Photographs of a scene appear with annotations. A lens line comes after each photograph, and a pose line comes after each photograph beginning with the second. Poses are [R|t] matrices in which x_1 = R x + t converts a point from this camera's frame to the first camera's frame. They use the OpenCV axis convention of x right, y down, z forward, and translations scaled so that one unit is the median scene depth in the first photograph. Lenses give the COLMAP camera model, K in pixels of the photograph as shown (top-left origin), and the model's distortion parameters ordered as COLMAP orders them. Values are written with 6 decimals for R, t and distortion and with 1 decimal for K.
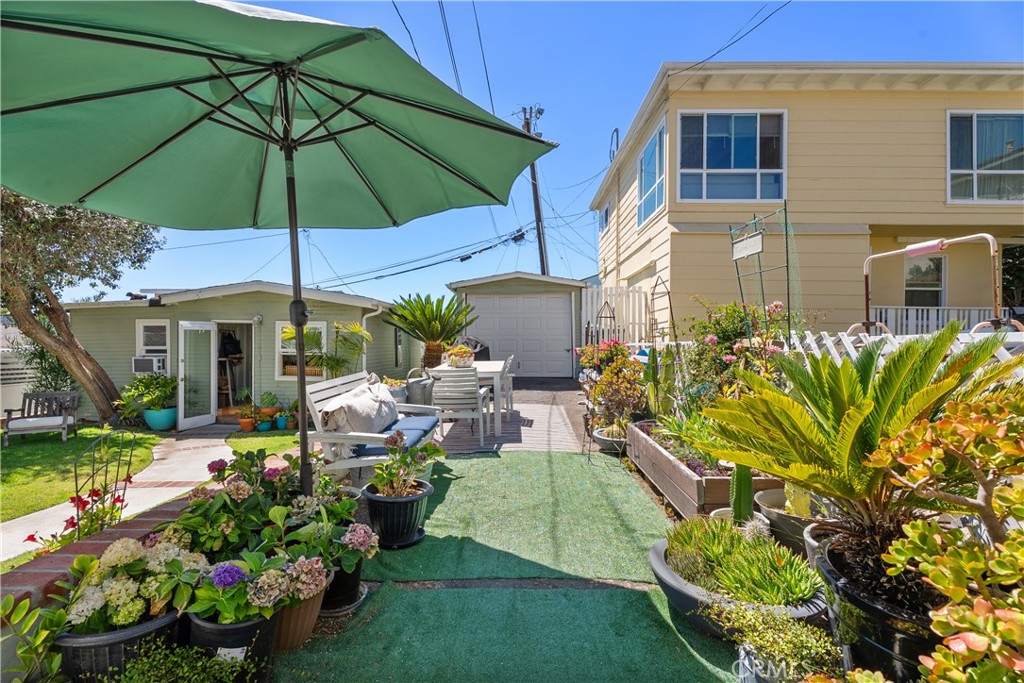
lens RADIAL K [[458.8, 0, 516.0], [0, 458.8, 344.3], [0, 0, 1]] dist [0.002366, -0.000324]
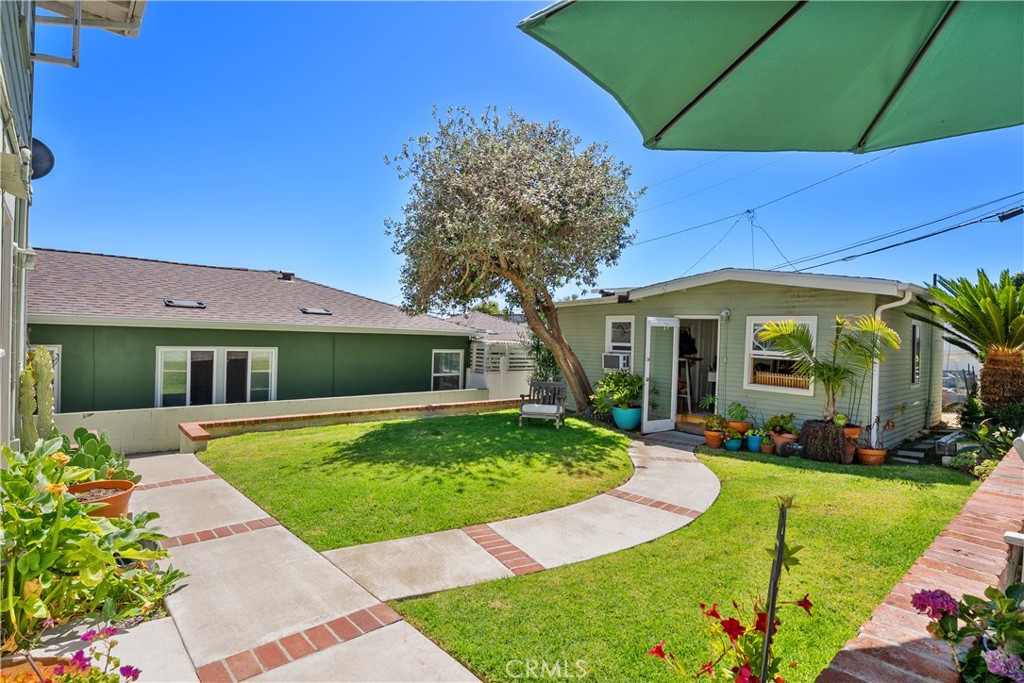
lens RADIAL K [[496.7, 0, 515.9], [0, 496.7, 339.7], [0, 0, 1]] dist [-0.004097, -0.000141]
pose [[0.695400, 0.023208, -0.718248, -0.182760], [-0.028376, 0.999586, 0.004825, -0.001477], [0.718063, 0.017026, 0.695770, 0.096215]]
